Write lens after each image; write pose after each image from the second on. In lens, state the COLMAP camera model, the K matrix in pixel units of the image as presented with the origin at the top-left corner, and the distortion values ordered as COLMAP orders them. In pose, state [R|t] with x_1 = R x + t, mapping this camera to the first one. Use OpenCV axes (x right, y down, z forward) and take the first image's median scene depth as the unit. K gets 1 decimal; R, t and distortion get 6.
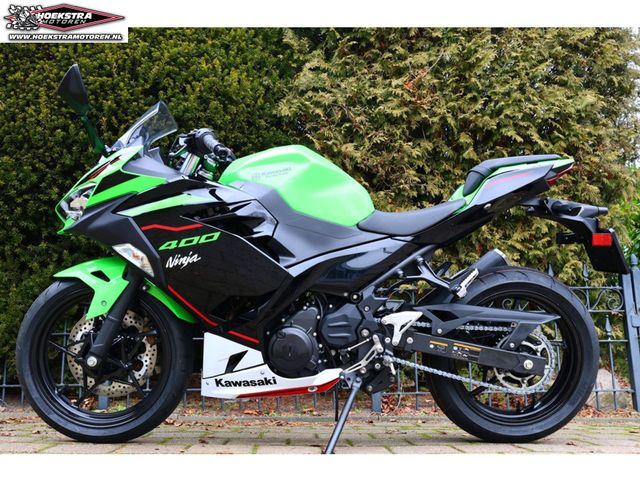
lens RADIAL K [[614.4, 0, 320.0], [0, 614.4, 240.0], [0, 0, 1]] dist [-0.001472, 0.005777]
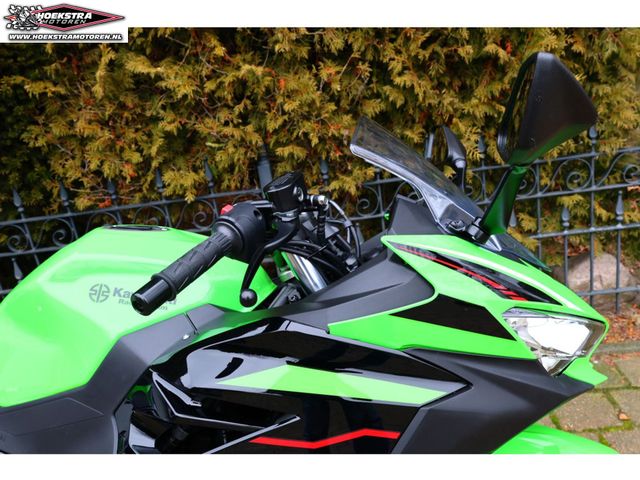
lens RADIAL K [[582.2, 0, 320.0], [0, 582.2, 240.0], [0, 0, 1]] dist [-0.000803, 0.001863]
pose [[0.985166, -0.094901, -0.142975, 0.409966], [0.154826, 0.850863, 0.502056, -0.357138], [0.074006, -0.516745, 0.852935, 0.723806]]
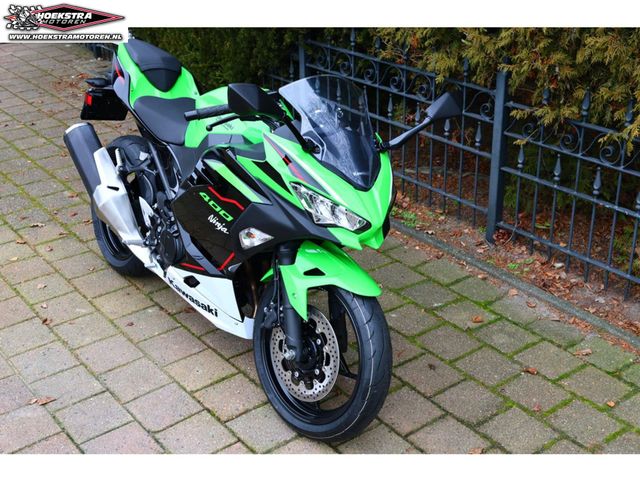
lens RADIAL K [[869.0, 0, 320.0], [0, 869.0, 240.0], [0, 0, 1]] dist [-0.002253, 0.035800]
pose [[0.571302, 0.350710, -0.742035, 1.471378], [0.180771, 0.828134, 0.530581, -0.707152], [0.800584, -0.437261, 0.409716, 0.504240]]
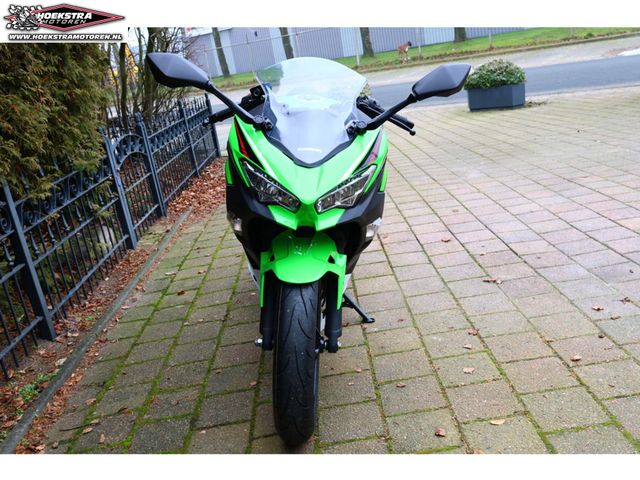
lens RADIAL K [[627.4, 0, 320.0], [0, 627.4, 240.0], [0, 0, 1]] dist [-0.009323, -0.003511]
pose [[0.028296, -0.292164, 0.955950, -1.254325], [-0.040756, 0.955200, 0.293141, -0.247867], [-0.998768, -0.047255, 0.015121, 1.007795]]
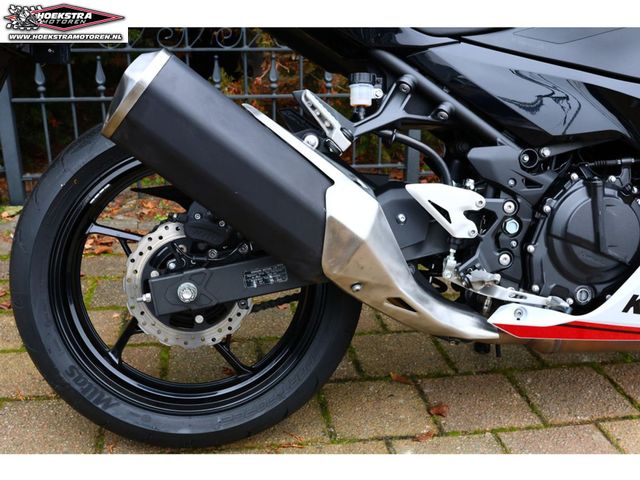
lens RADIAL K [[719.7, 0, 320.0], [0, 719.7, 240.0], [0, 0, 1]] dist [-0.002818, 0.036824]
pose [[0.993757, -0.020792, 0.109614, -0.182975], [-0.039277, 0.854391, 0.518145, -0.191282], [-0.104426, -0.519215, 0.848240, 0.447232]]
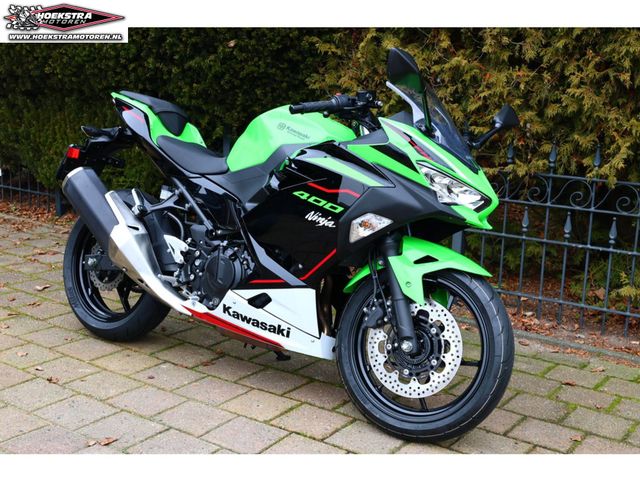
lens RADIAL K [[869.0, 0, 320.0], [0, 869.0, 240.0], [0, 0, 1]] dist [-0.002253, 0.035800]
pose [[0.798495, 0.156596, -0.581277, 1.132361], [0.078224, 0.930399, 0.358106, -0.477389], [0.596897, -0.331415, 0.730669, -0.053846]]
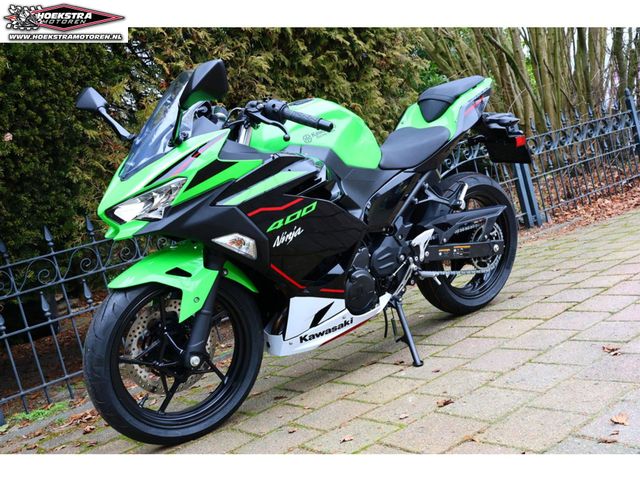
lens RADIAL K [[684.0, 0, 320.0], [0, 684.0, 240.0], [0, 0, 1]] dist [-0.001713, -0.000089]
pose [[0.808529, -0.246060, 0.534542, -0.724799], [0.138320, 0.962398, 0.233791, -0.200680], [-0.571968, -0.115089, 0.812162, 0.050871]]
